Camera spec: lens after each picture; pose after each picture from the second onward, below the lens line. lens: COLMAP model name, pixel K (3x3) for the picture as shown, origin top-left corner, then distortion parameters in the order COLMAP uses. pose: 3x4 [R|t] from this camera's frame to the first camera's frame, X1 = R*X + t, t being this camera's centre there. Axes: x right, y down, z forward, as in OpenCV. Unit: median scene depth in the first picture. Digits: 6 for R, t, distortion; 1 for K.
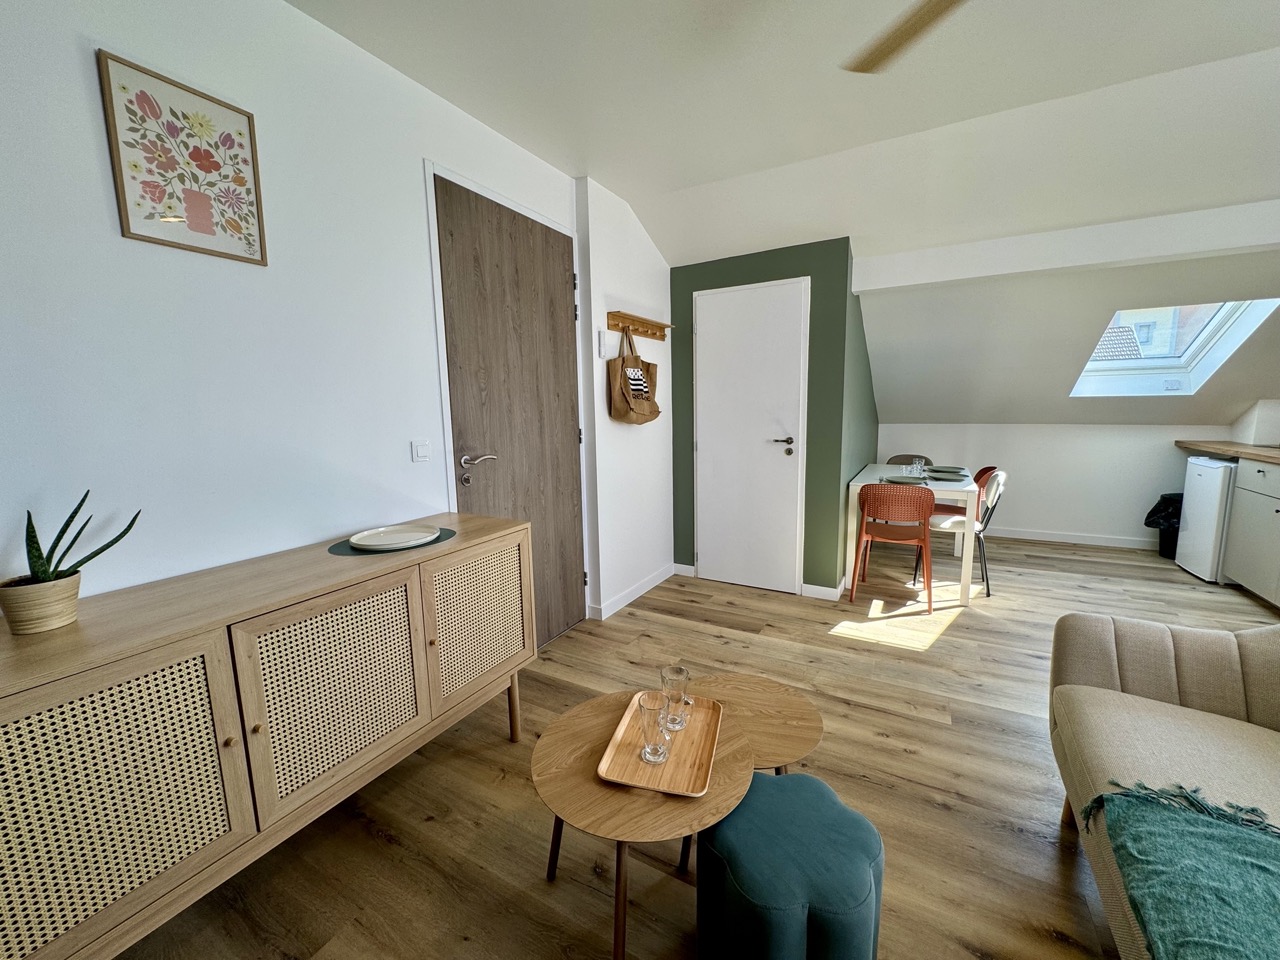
lens RADIAL K [[510.8, 0, 639.3], [0, 510.8, 477.4], [0, 0, 1]] dist [-0.004834, 0.001064]
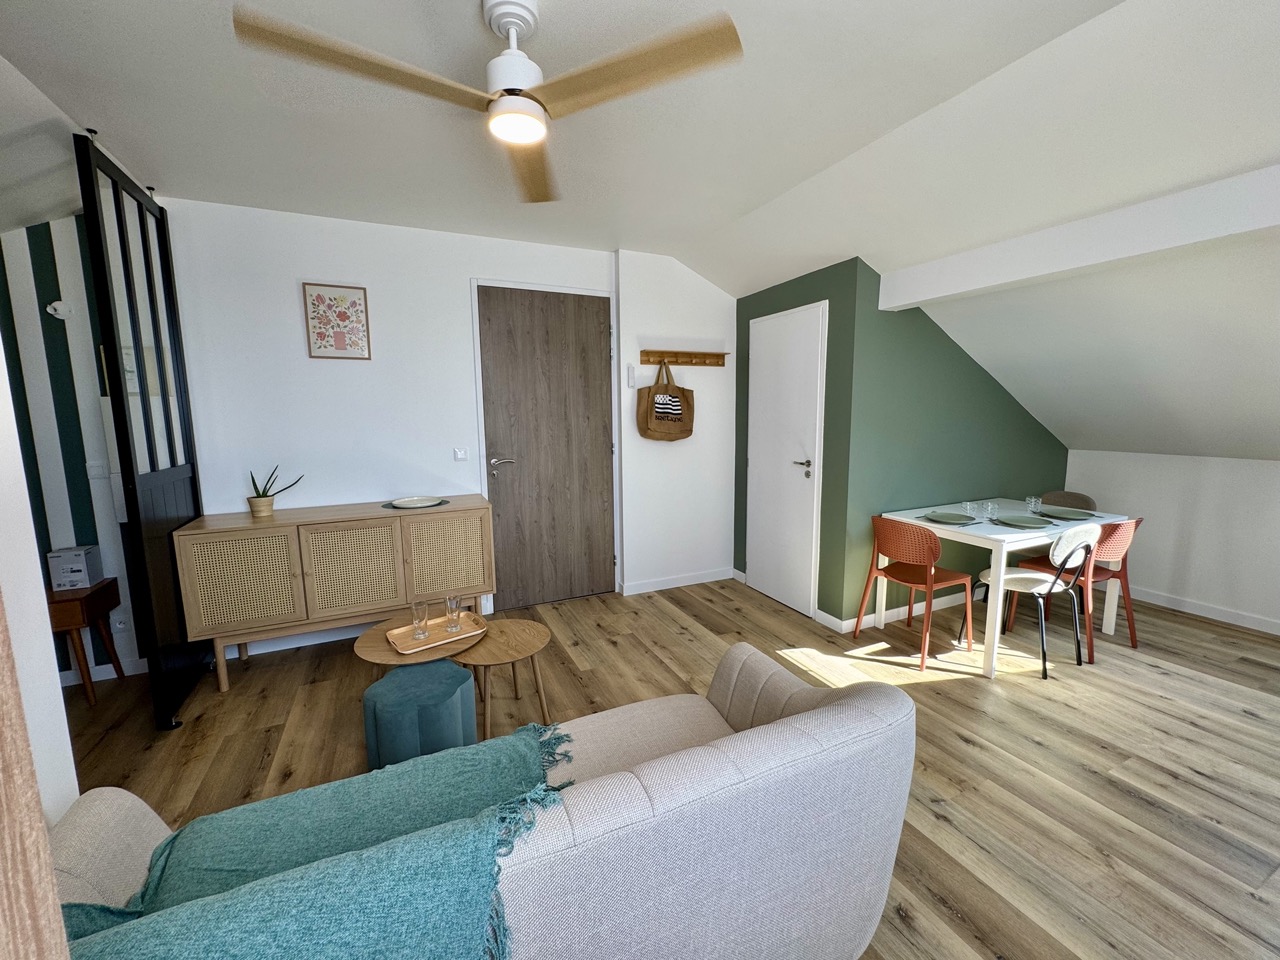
lens RADIAL K [[510.8, 0, 638.7], [0, 510.8, 476.8], [0, 0, 1]] dist [-0.004834, 0.001064]
pose [[0.813290, 0.086002, -0.575467, 0.674603], [-0.084928, 0.995970, 0.028818, -0.051938], [0.575627, 0.025435, 0.817317, -0.013646]]
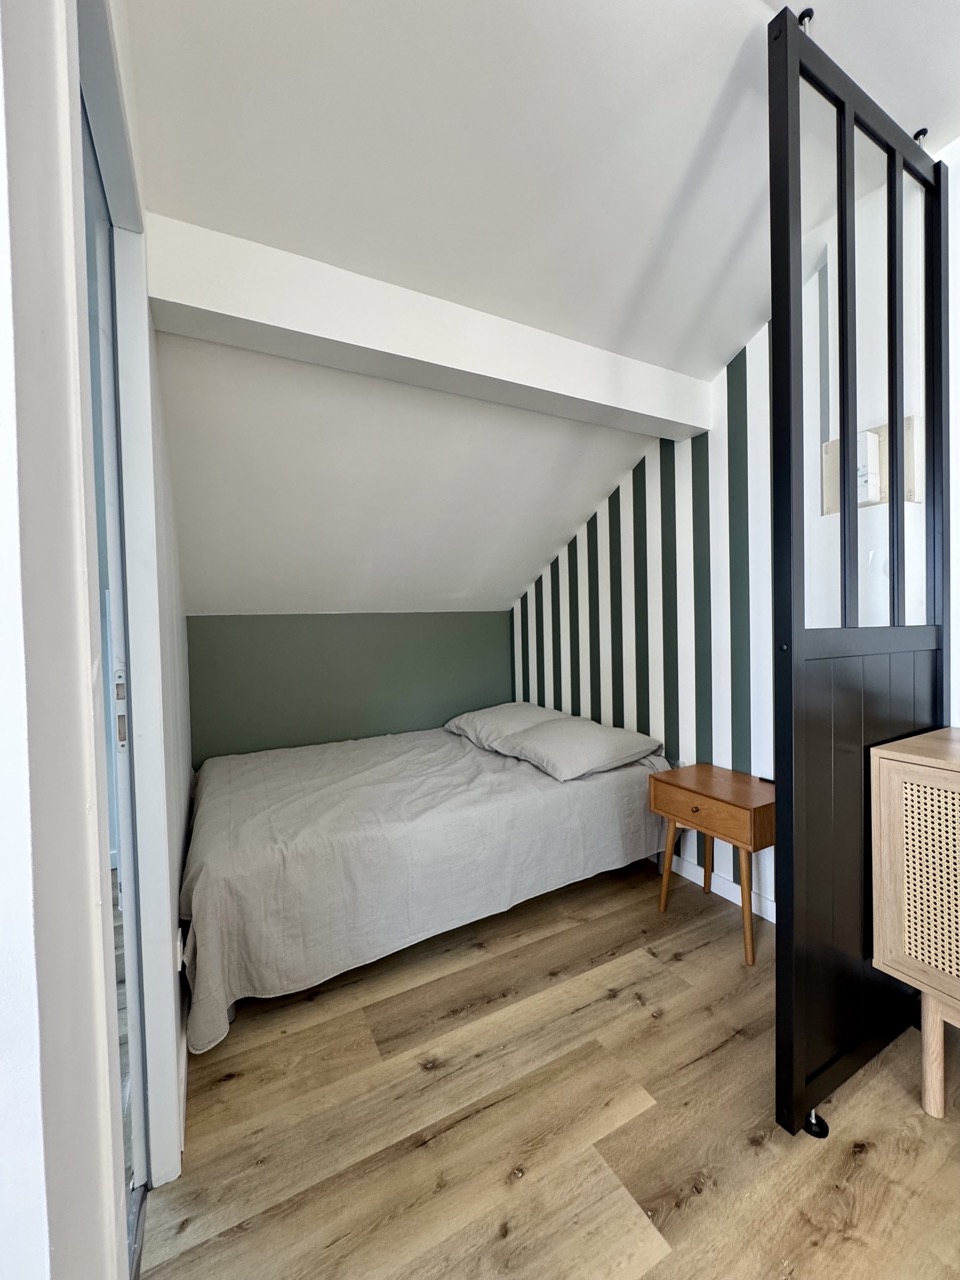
lens RADIAL K [[510.8, 0, 483.4], [0, 510.8, 639.3], [0, 0, 1]] dist [-0.004834, 0.001064]
pose [[-0.538050, 0.050731, -0.841385, 0.143504], [-0.083390, 0.990087, 0.113023, 0.010635], [0.838778, 0.130975, -0.528485, 0.164408]]
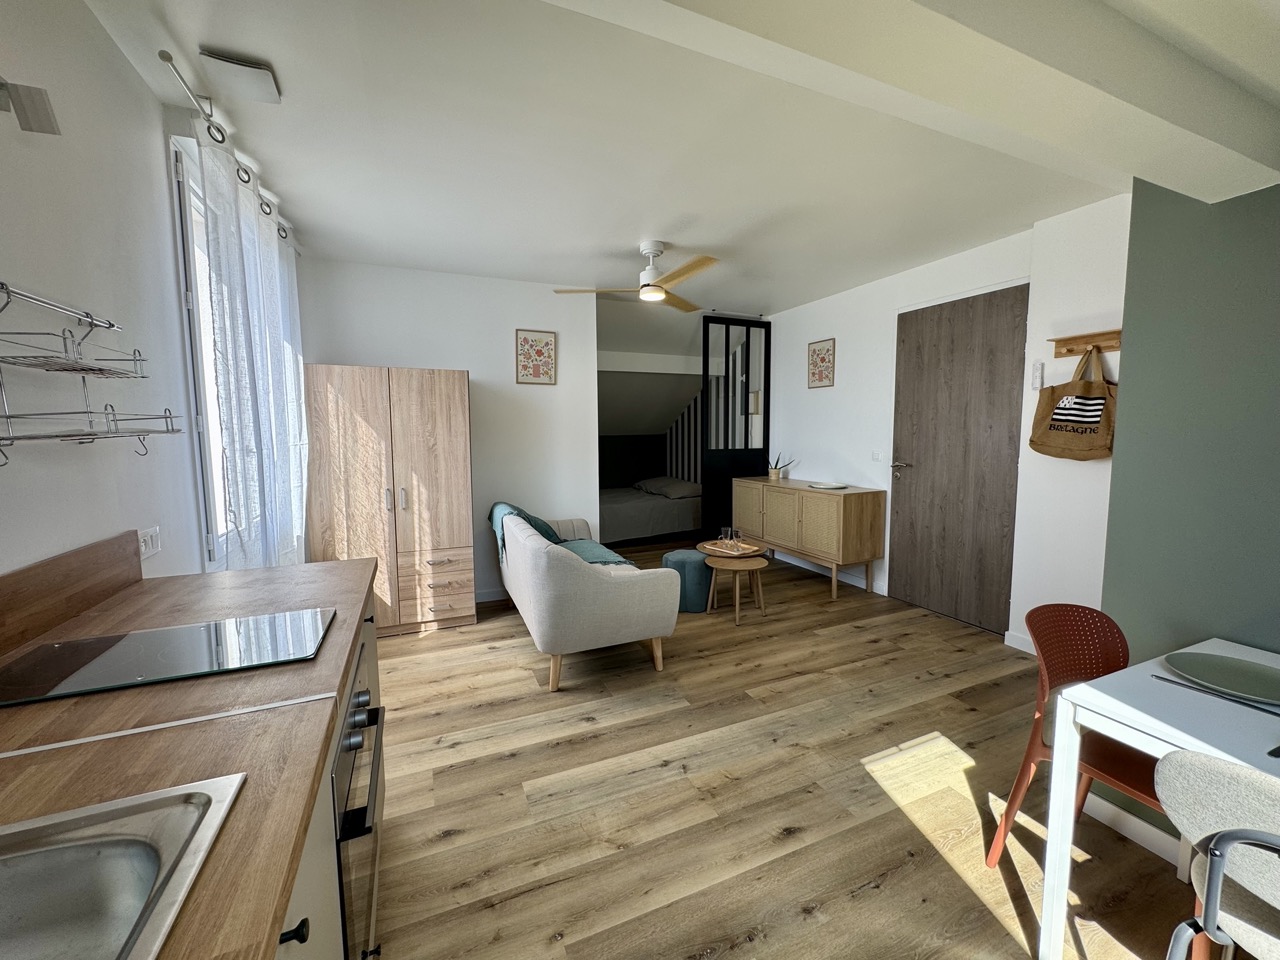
lens RADIAL K [[510.8, 0, 642.0], [0, 510.8, 478.9], [0, 0, 1]] dist [-0.004834, 0.001064]
pose [[-0.599707, 0.099100, -0.794060, 1.184210], [-0.091557, 0.977288, 0.191115, -0.179701], [0.794965, 0.187315, -0.577013, 0.976987]]
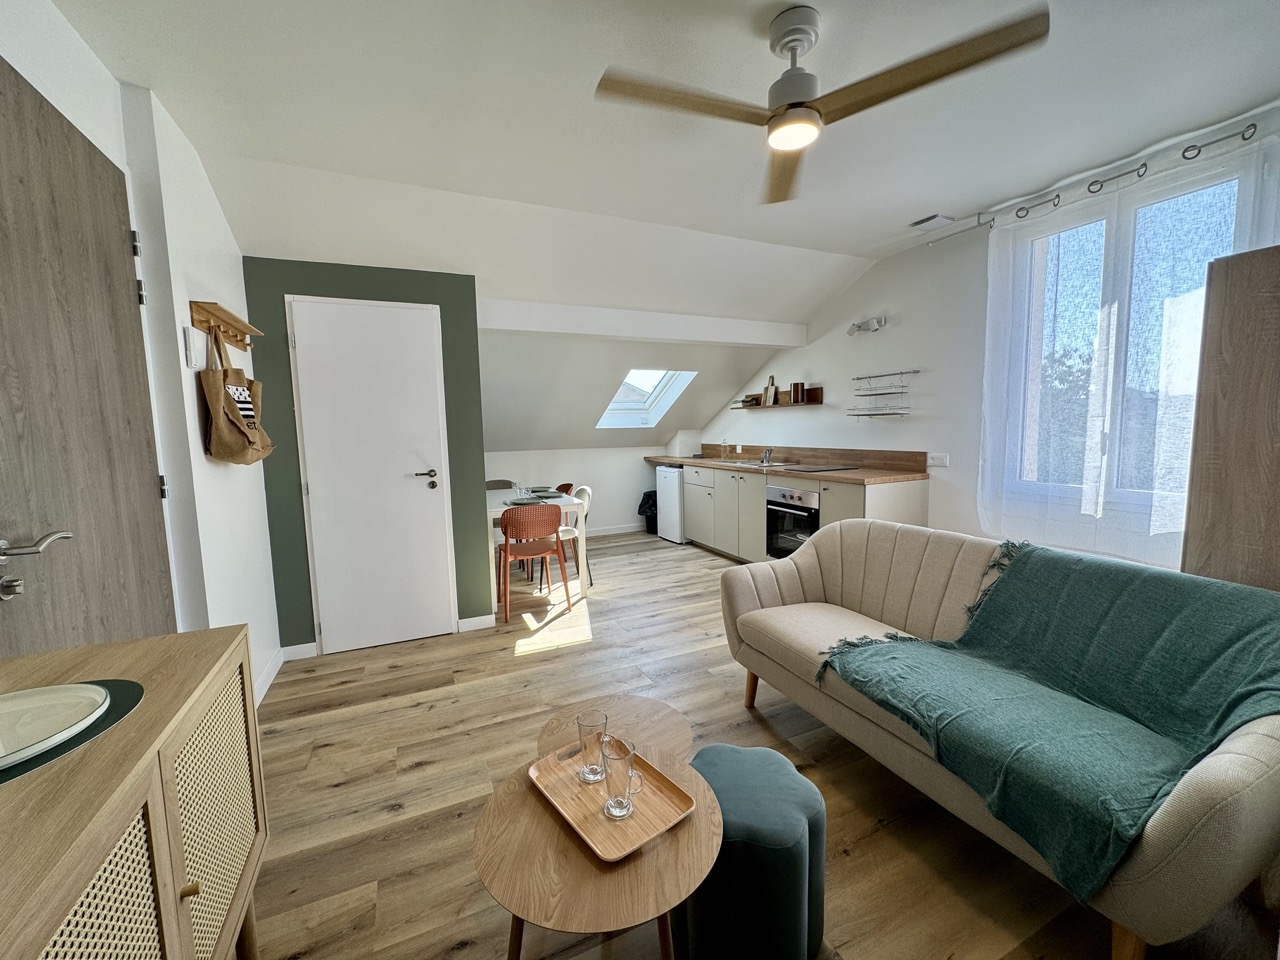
lens RADIAL K [[510.8, 0, 637.1], [0, 510.8, 478.1], [0, 0, 1]] dist [-0.004834, 0.001064]
pose [[0.590981, -0.075052, 0.803187, -0.269306], [0.124090, 0.992270, 0.001416, -0.019406], [-0.797084, 0.098831, 0.595726, 0.151739]]
